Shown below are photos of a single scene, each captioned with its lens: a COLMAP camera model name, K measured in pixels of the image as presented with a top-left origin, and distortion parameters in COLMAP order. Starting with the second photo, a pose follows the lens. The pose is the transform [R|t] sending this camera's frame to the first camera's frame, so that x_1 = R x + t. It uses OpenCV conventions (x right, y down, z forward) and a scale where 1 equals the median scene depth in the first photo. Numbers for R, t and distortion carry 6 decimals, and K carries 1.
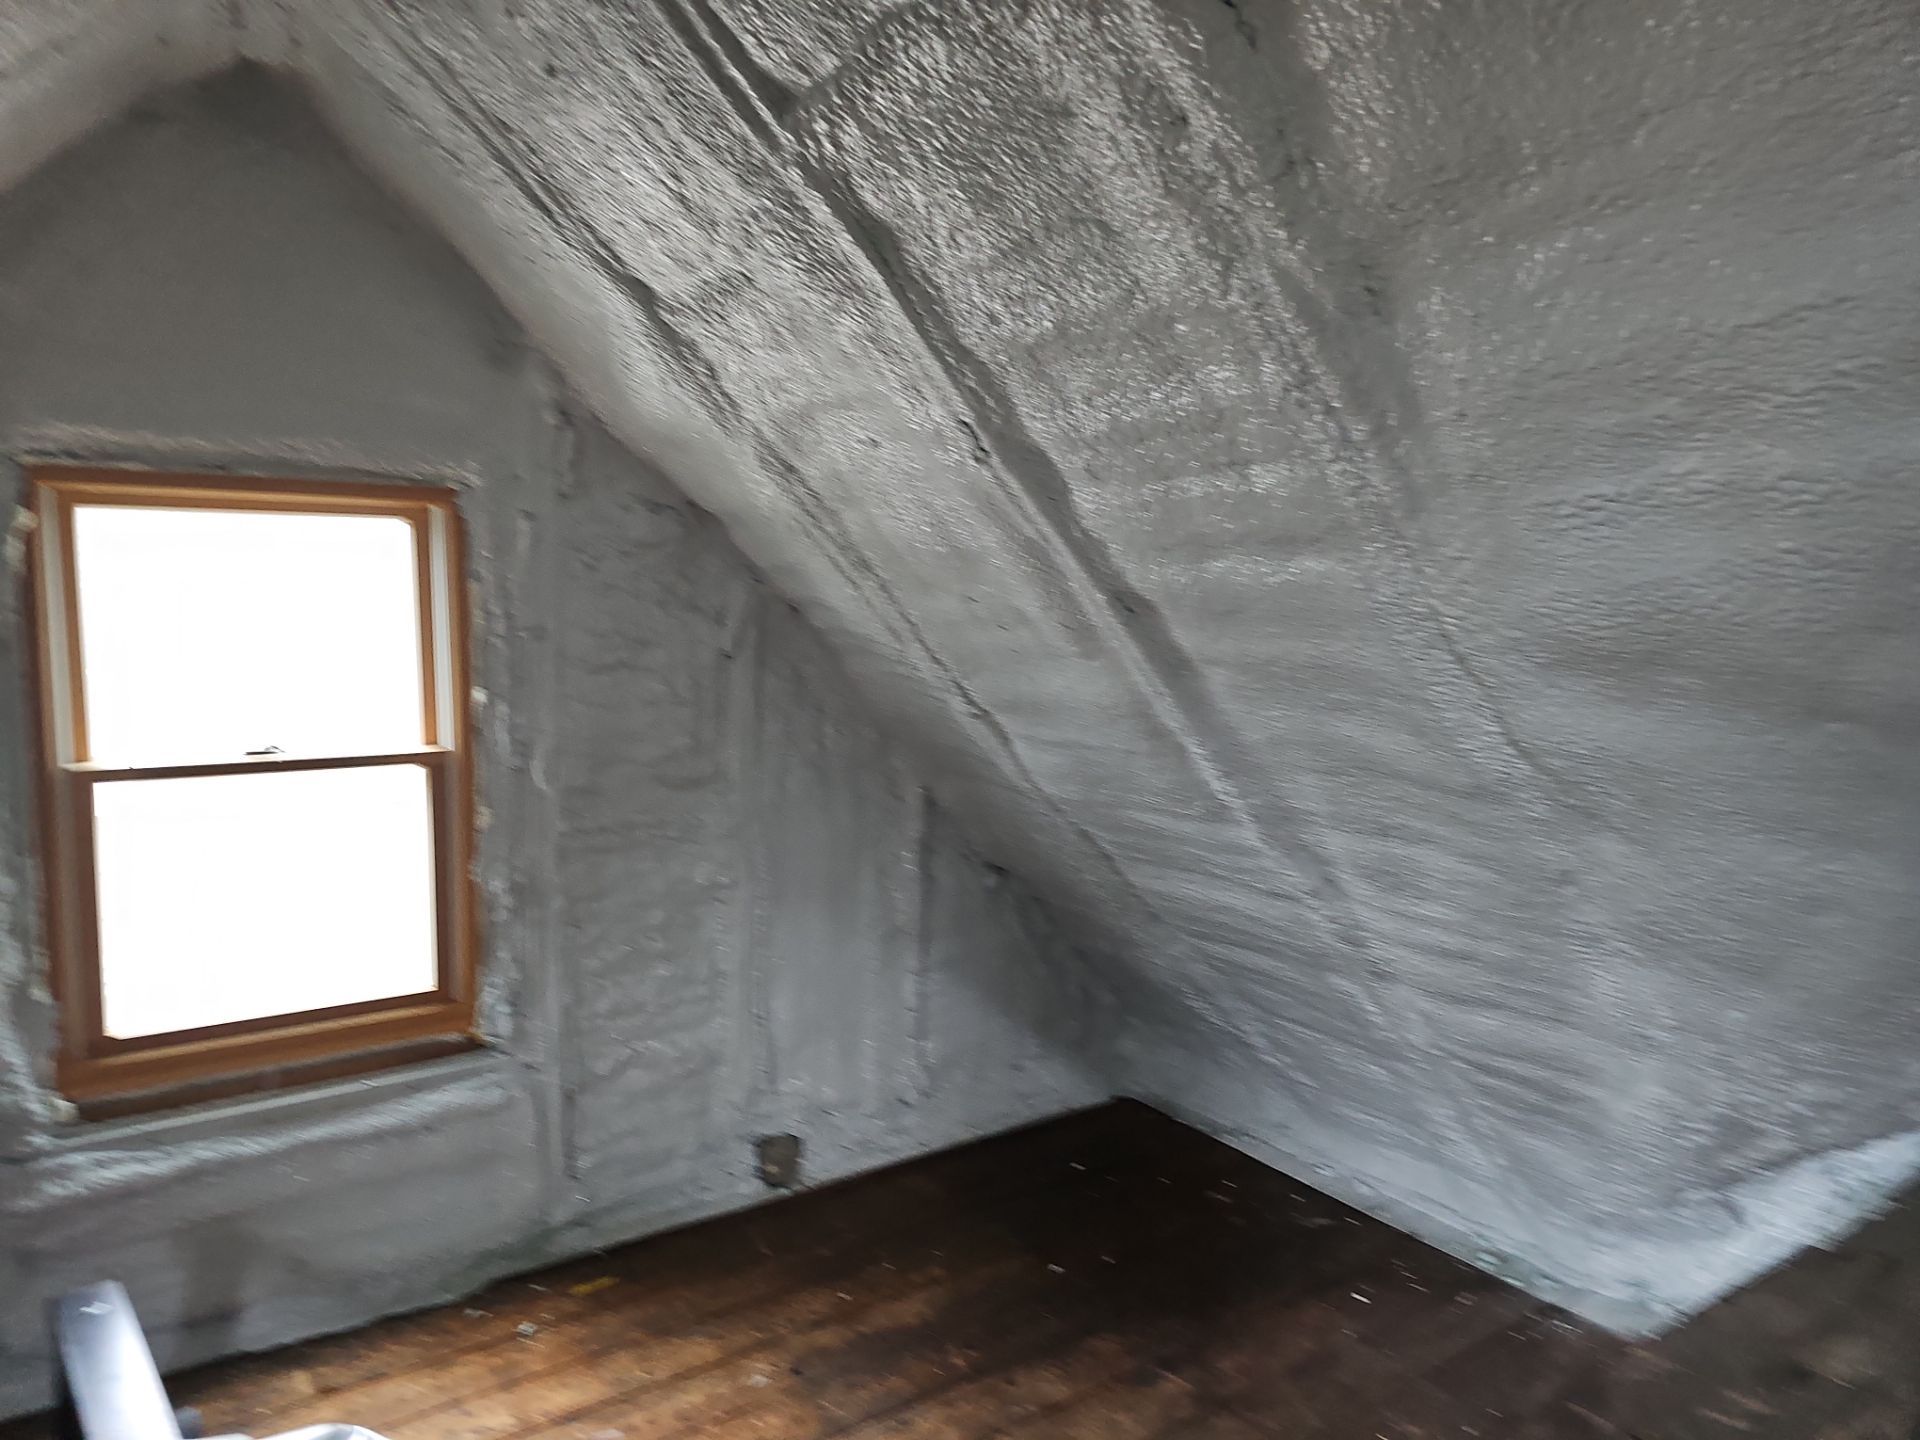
lens RADIAL K [[1282.3, 0, 960.0], [0, 1282.3, 720.0], [0, 0, 1]] dist [0.065763, -0.038326]
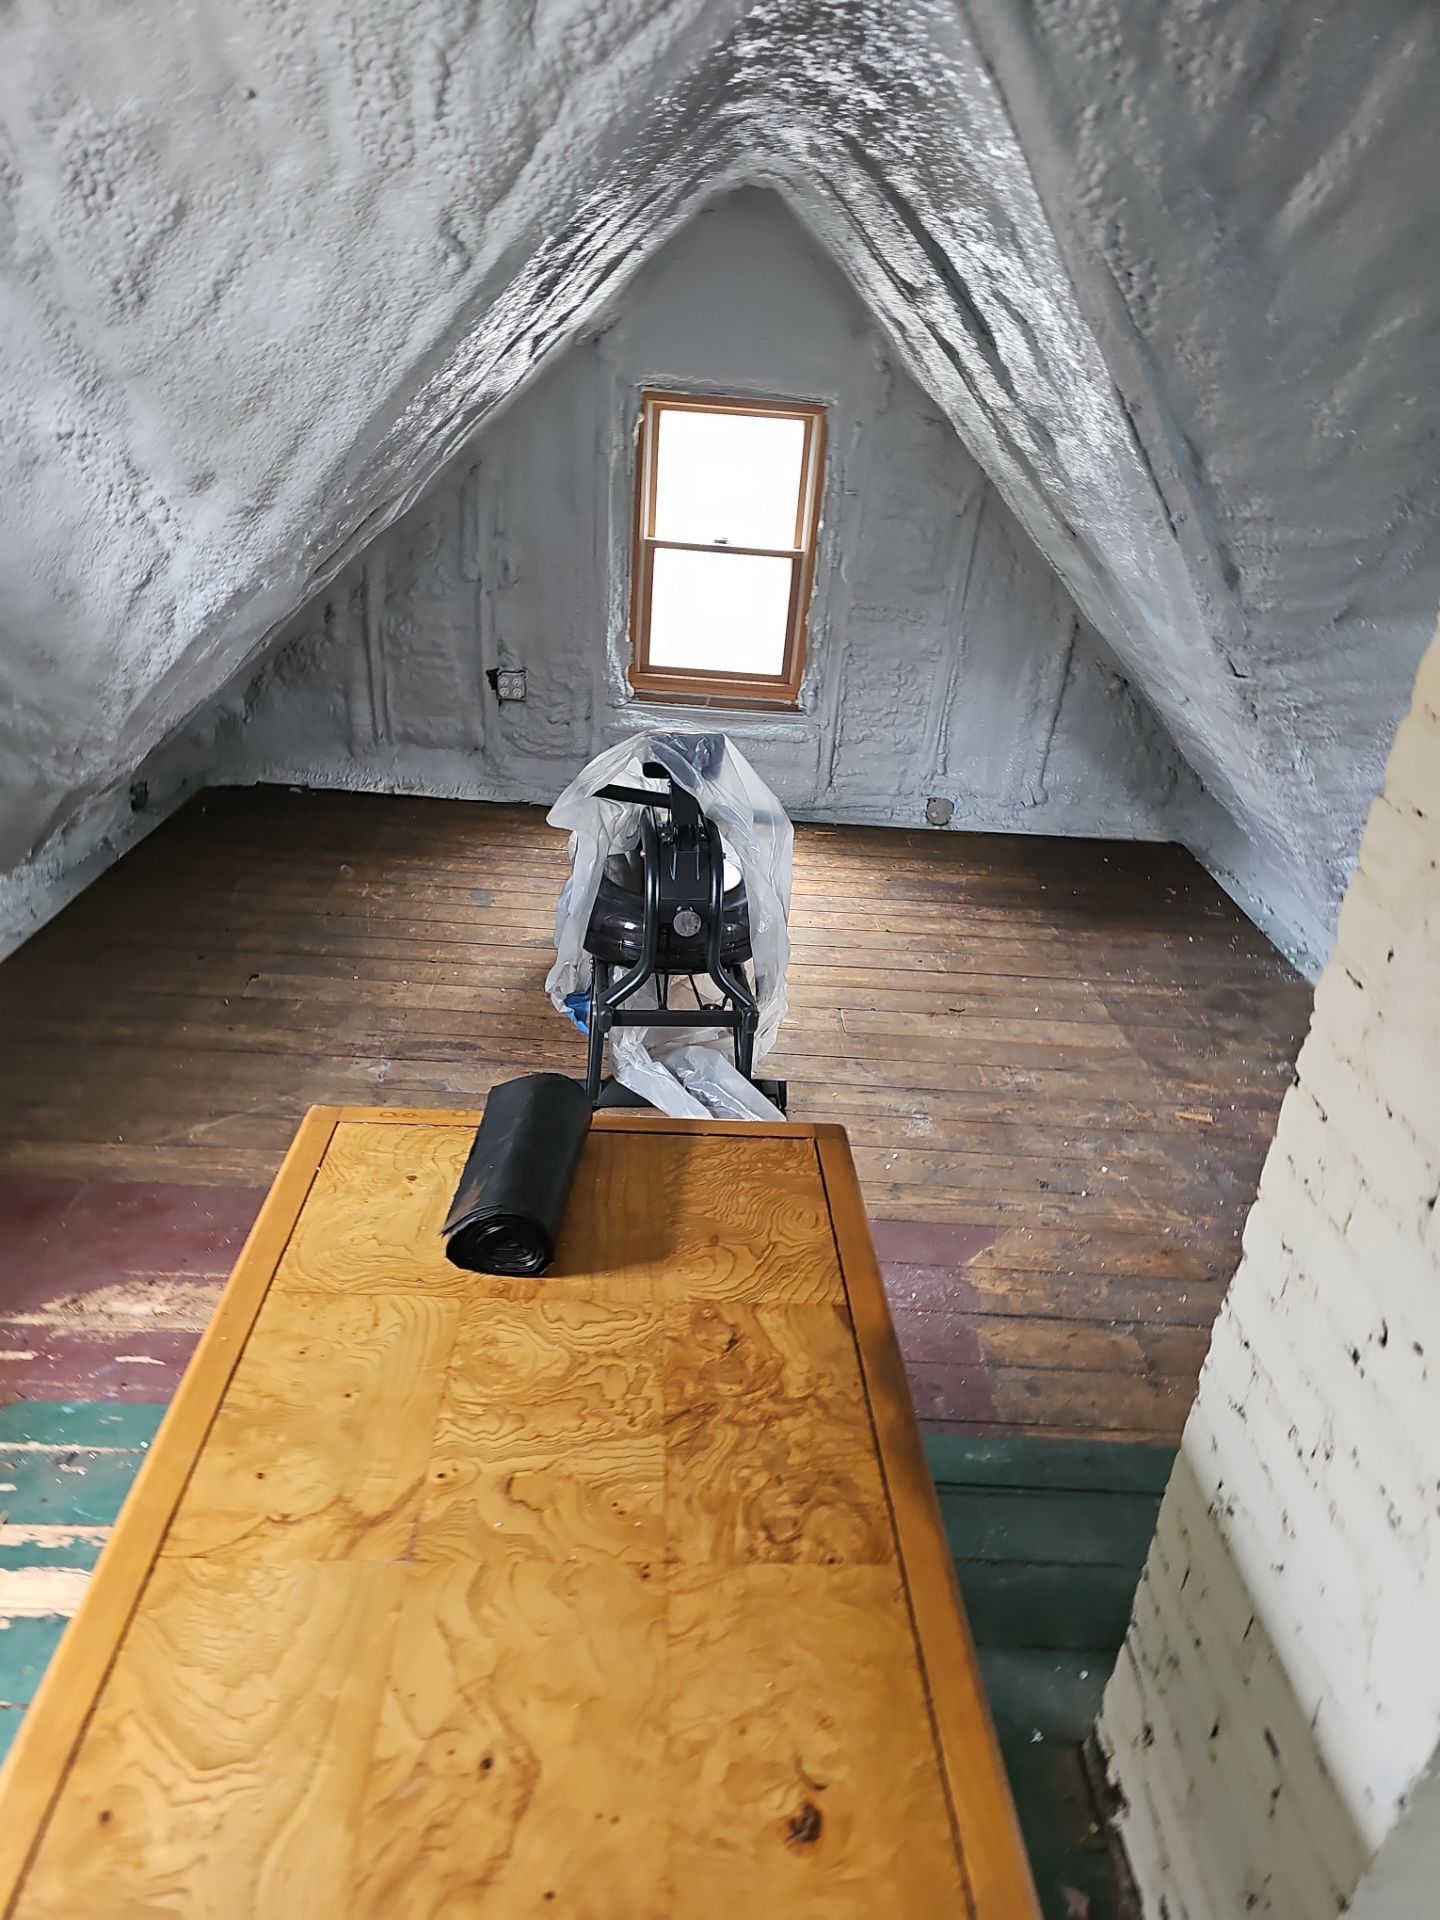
lens RADIAL K [[1282.3, 0, 720.0], [0, 1282.3, 960.0], [0, 0, 1]] dist [0.065763, -0.038326]
pose [[0.834306, 0.291443, -0.467968, 0.572125], [-0.121023, 0.924958, 0.360286, -0.091844], [0.537853, -0.243954, 0.806970, -0.761599]]
